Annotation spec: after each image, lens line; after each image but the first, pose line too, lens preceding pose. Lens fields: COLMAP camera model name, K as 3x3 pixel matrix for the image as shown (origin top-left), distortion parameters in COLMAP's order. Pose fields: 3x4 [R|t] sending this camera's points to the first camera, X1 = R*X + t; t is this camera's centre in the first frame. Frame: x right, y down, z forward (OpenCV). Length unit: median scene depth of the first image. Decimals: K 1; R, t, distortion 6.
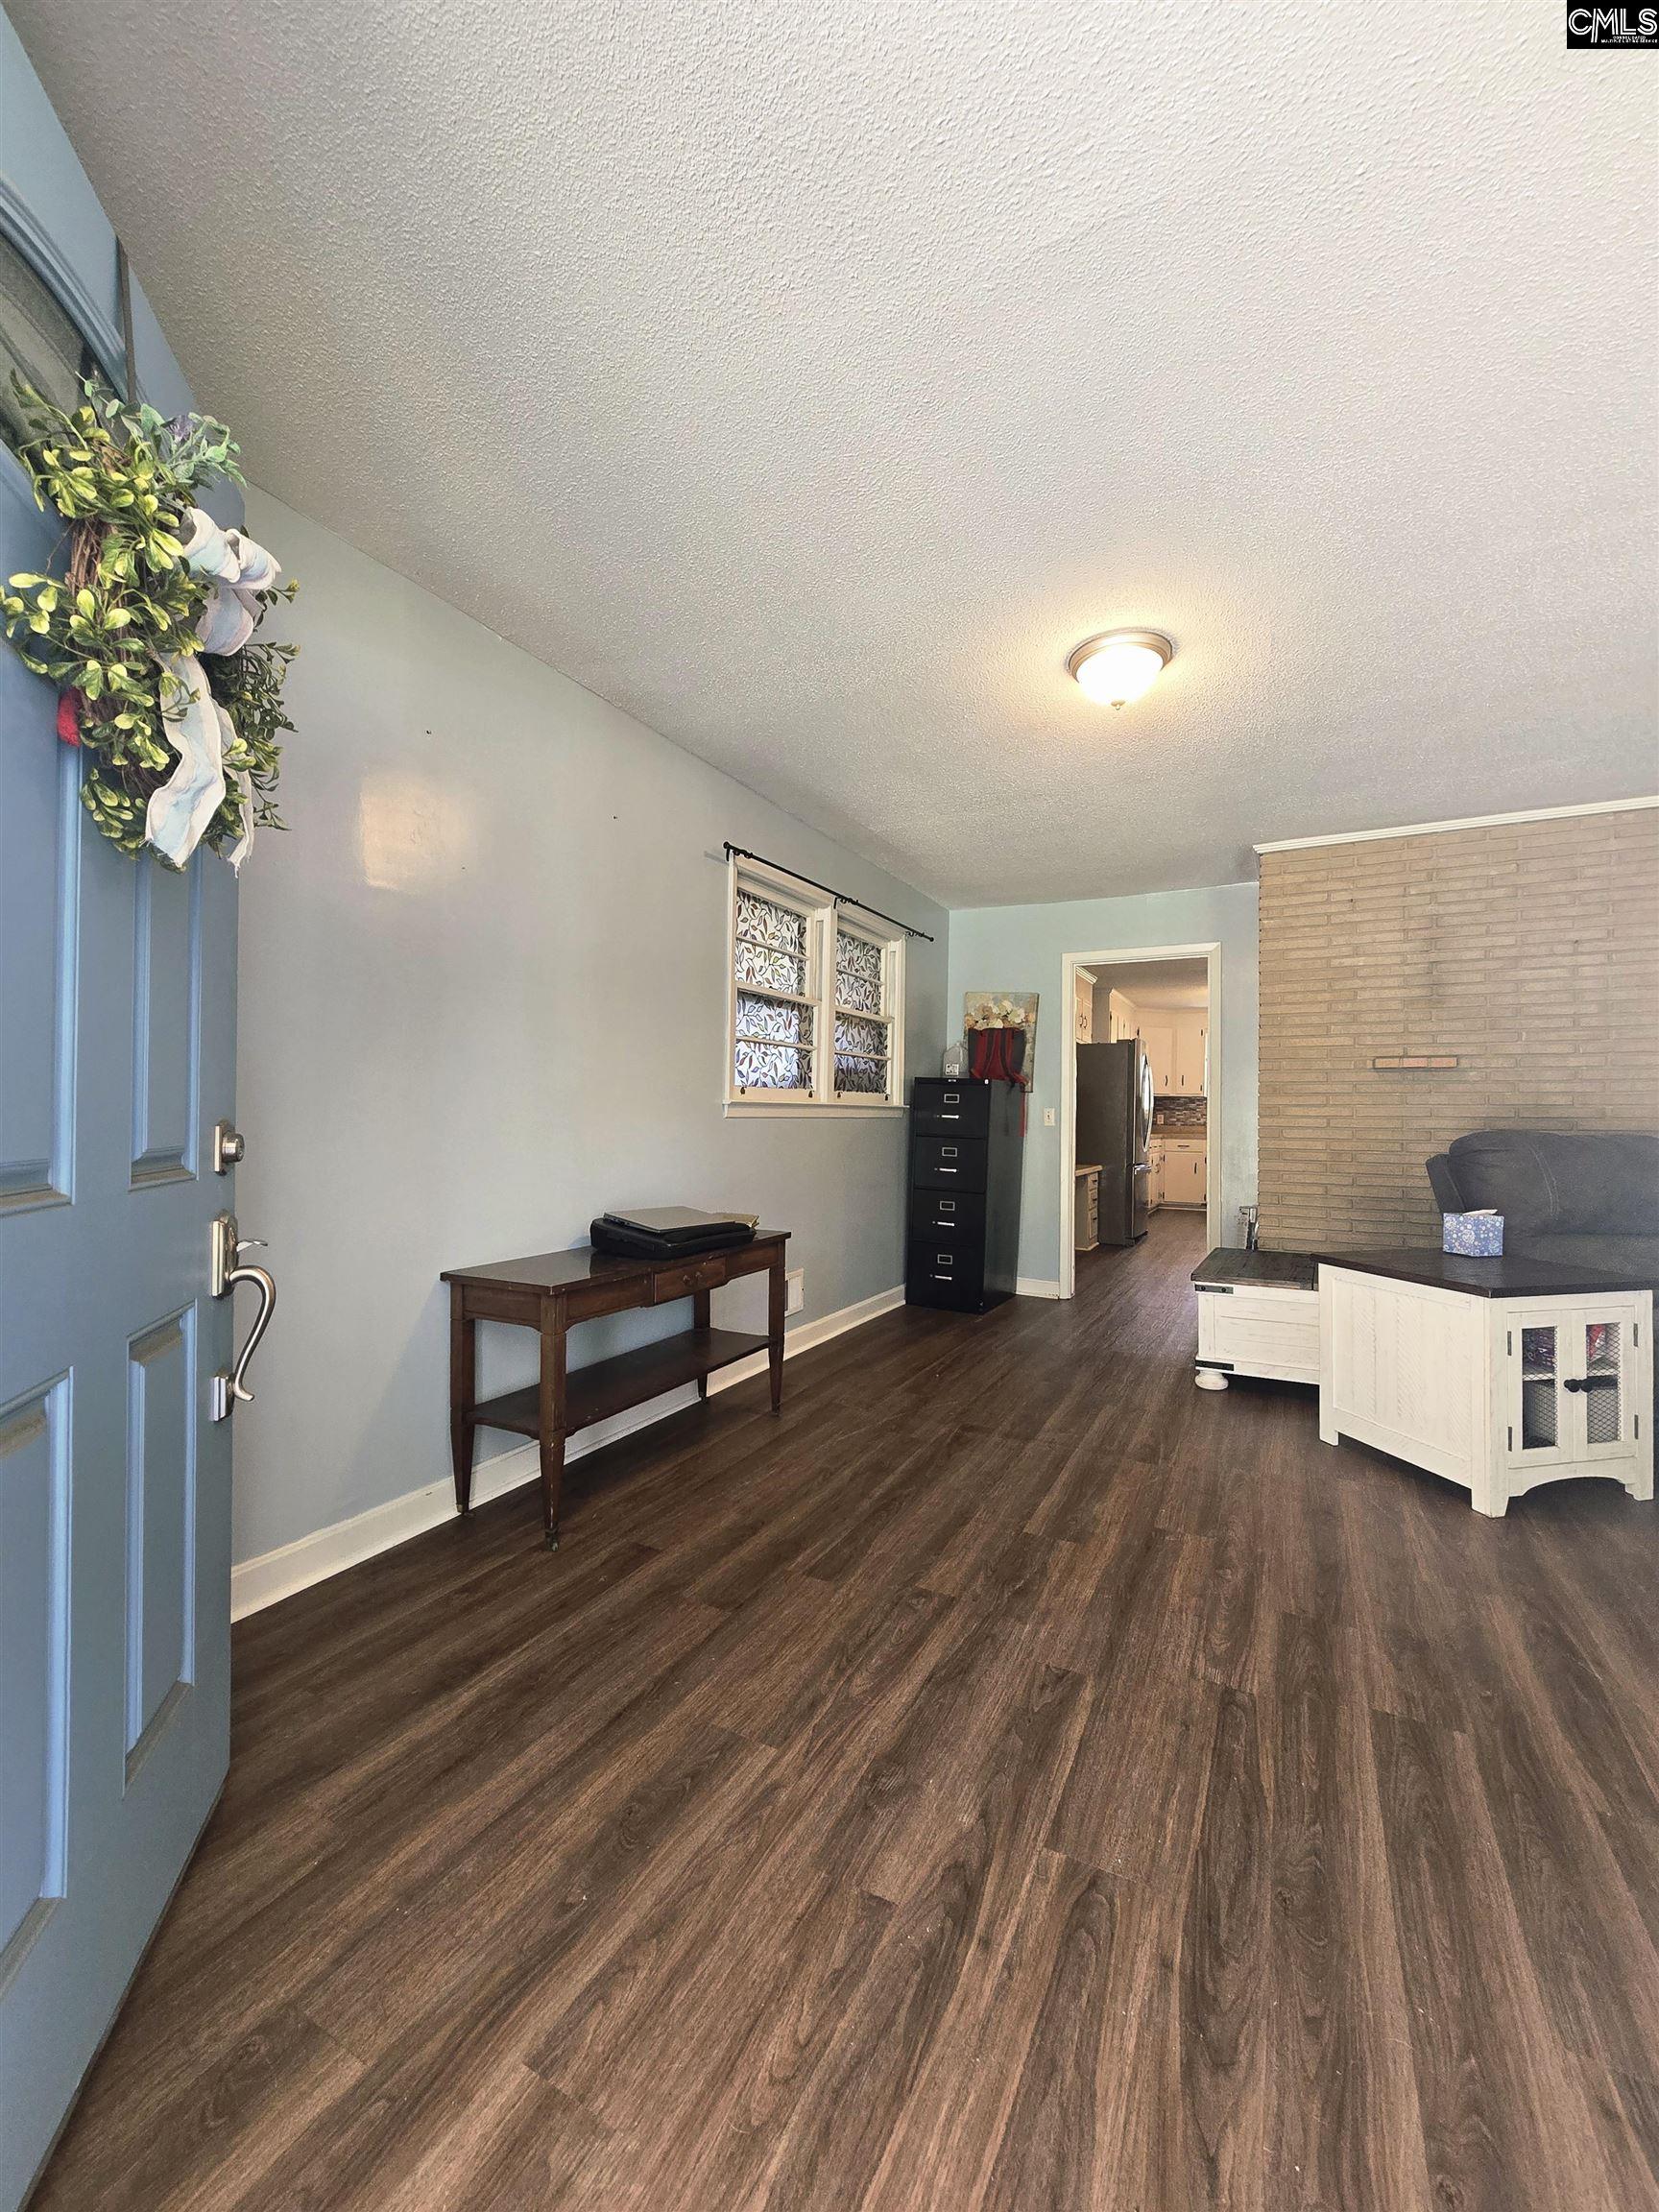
lens RADIAL K [[901.6, 0, 799.8], [0, 901.6, 1107.8], [0, 0, 1]] dist [-0.003667, -0.000099]
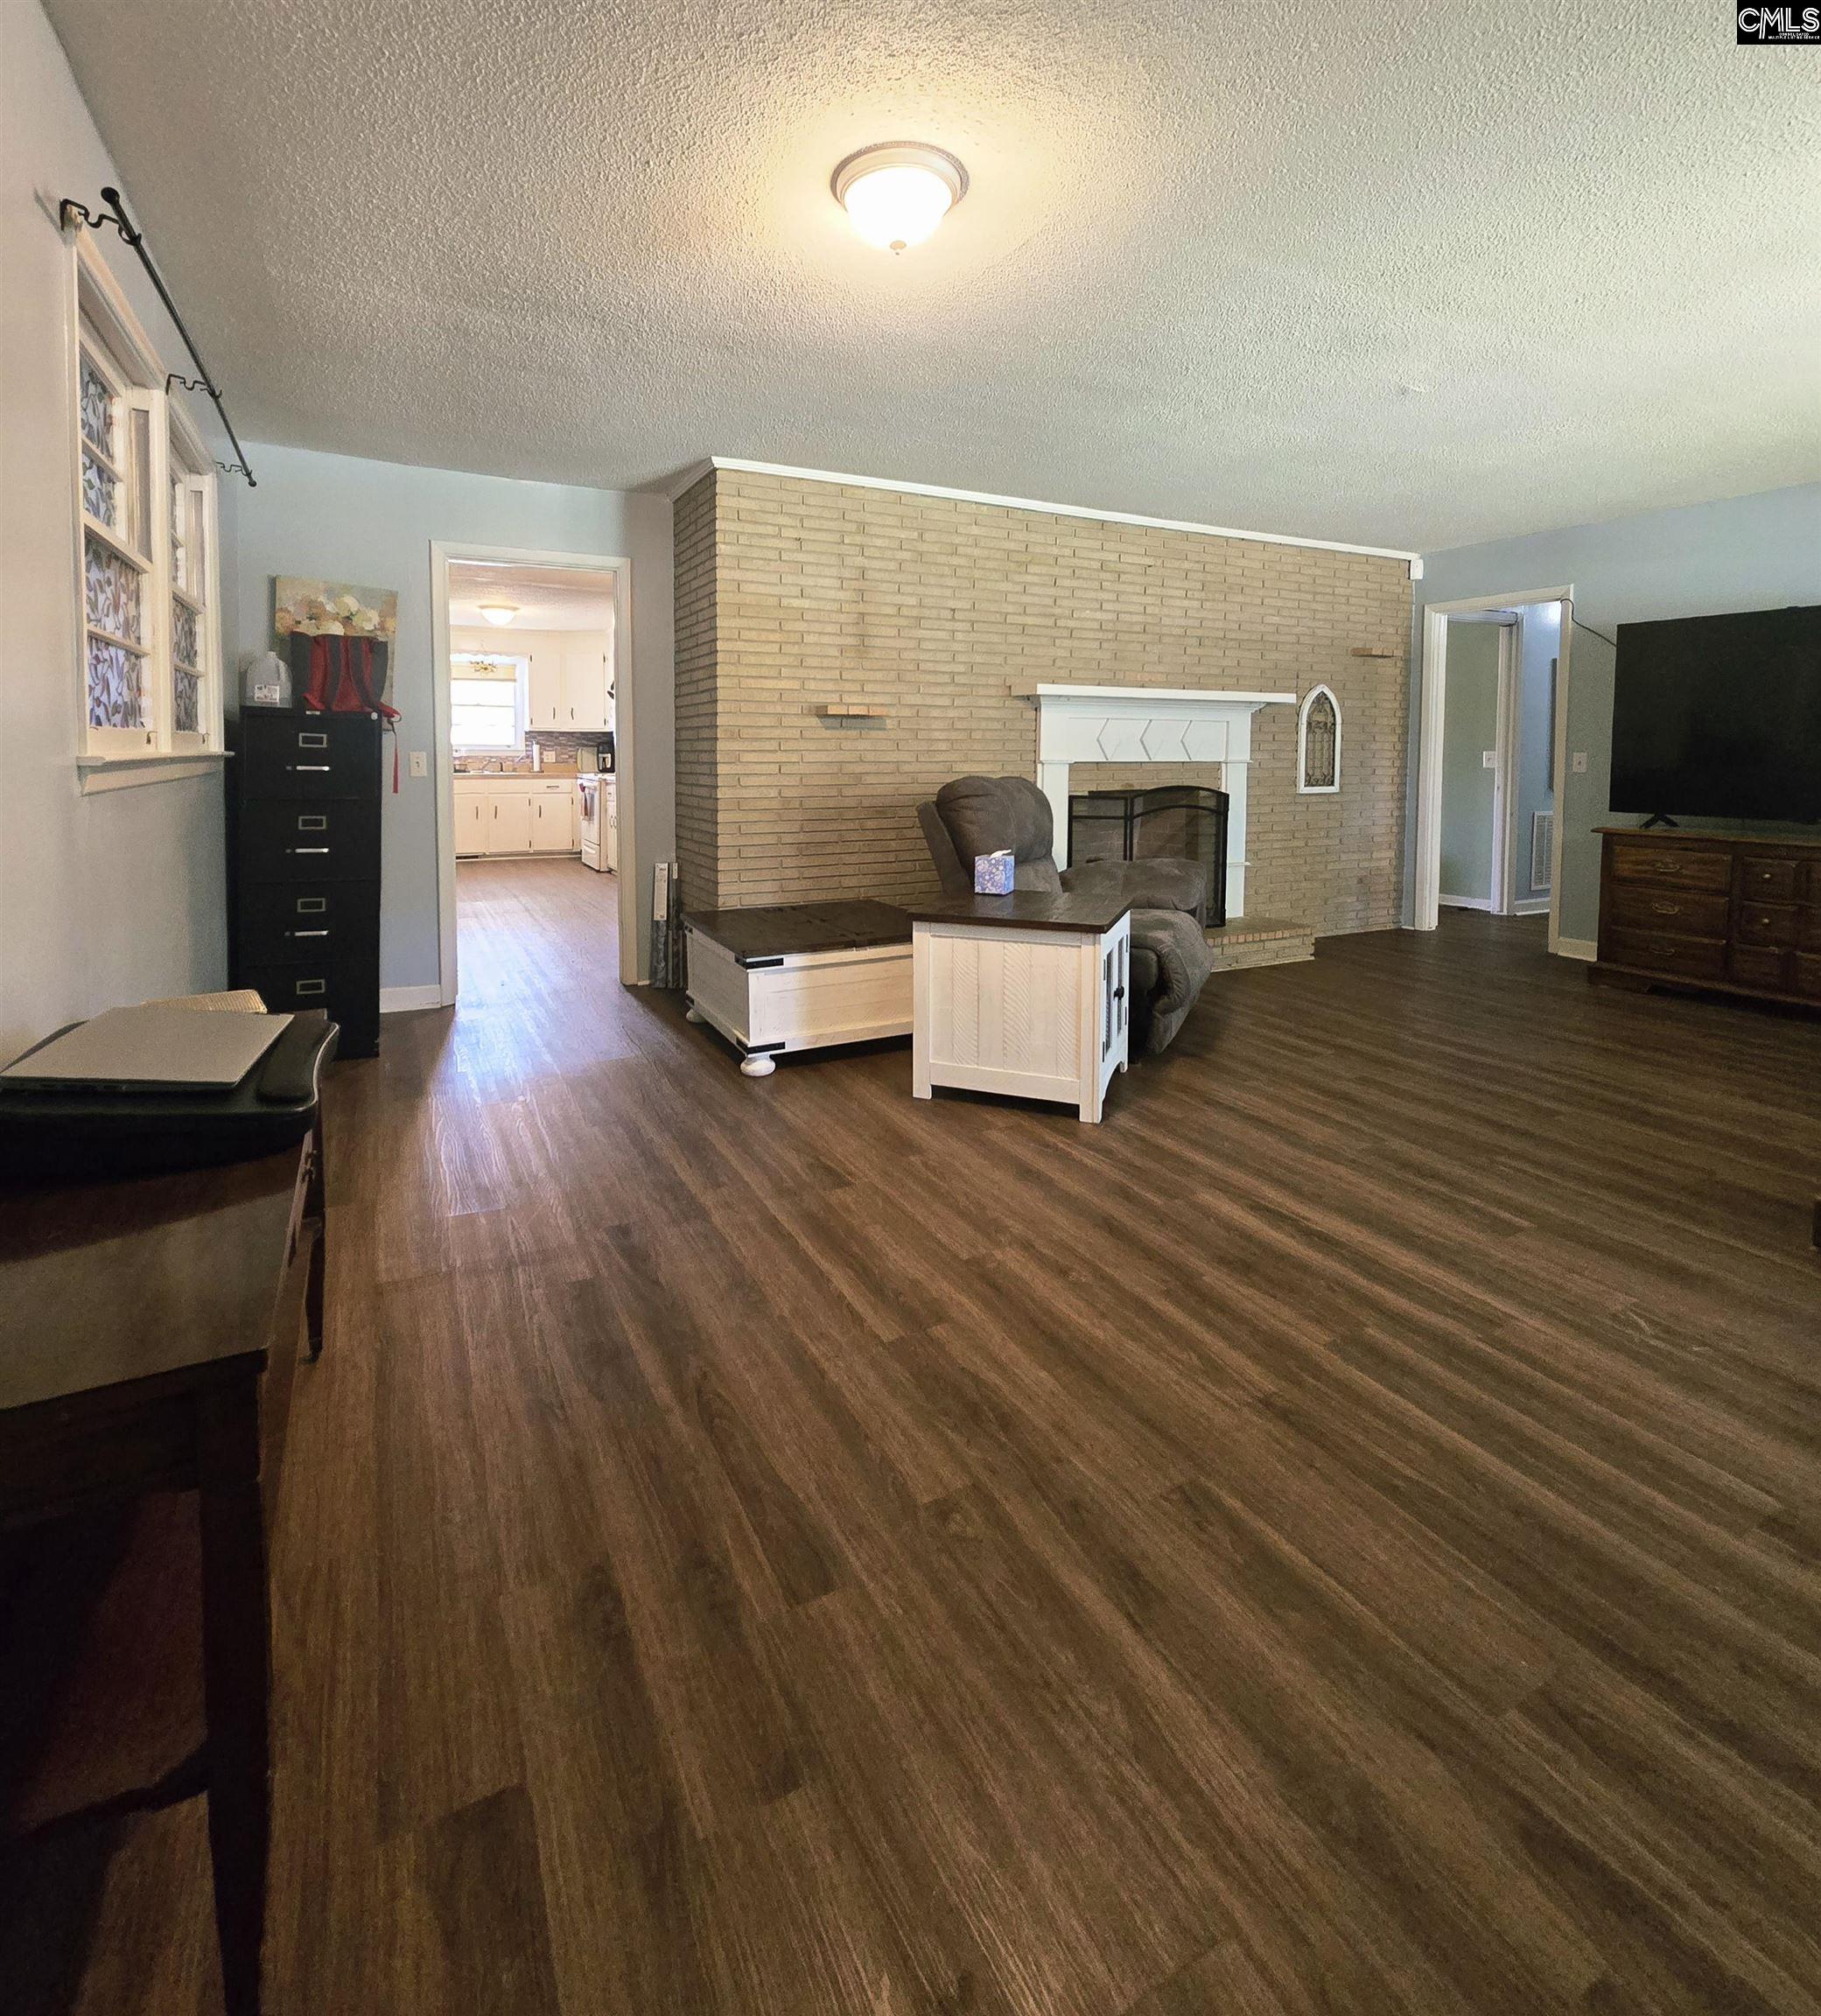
lens RADIAL K [[991.0, 0, 874.9], [0, 991.0, 806.9], [0, 0, 1]] dist [0.001769, -0.000945]
pose [[0.563222, -0.056228, 0.824390, -0.245259], [-0.004957, 0.997434, 0.071417, -0.020085], [-0.826291, -0.044310, 0.561498, 0.332694]]
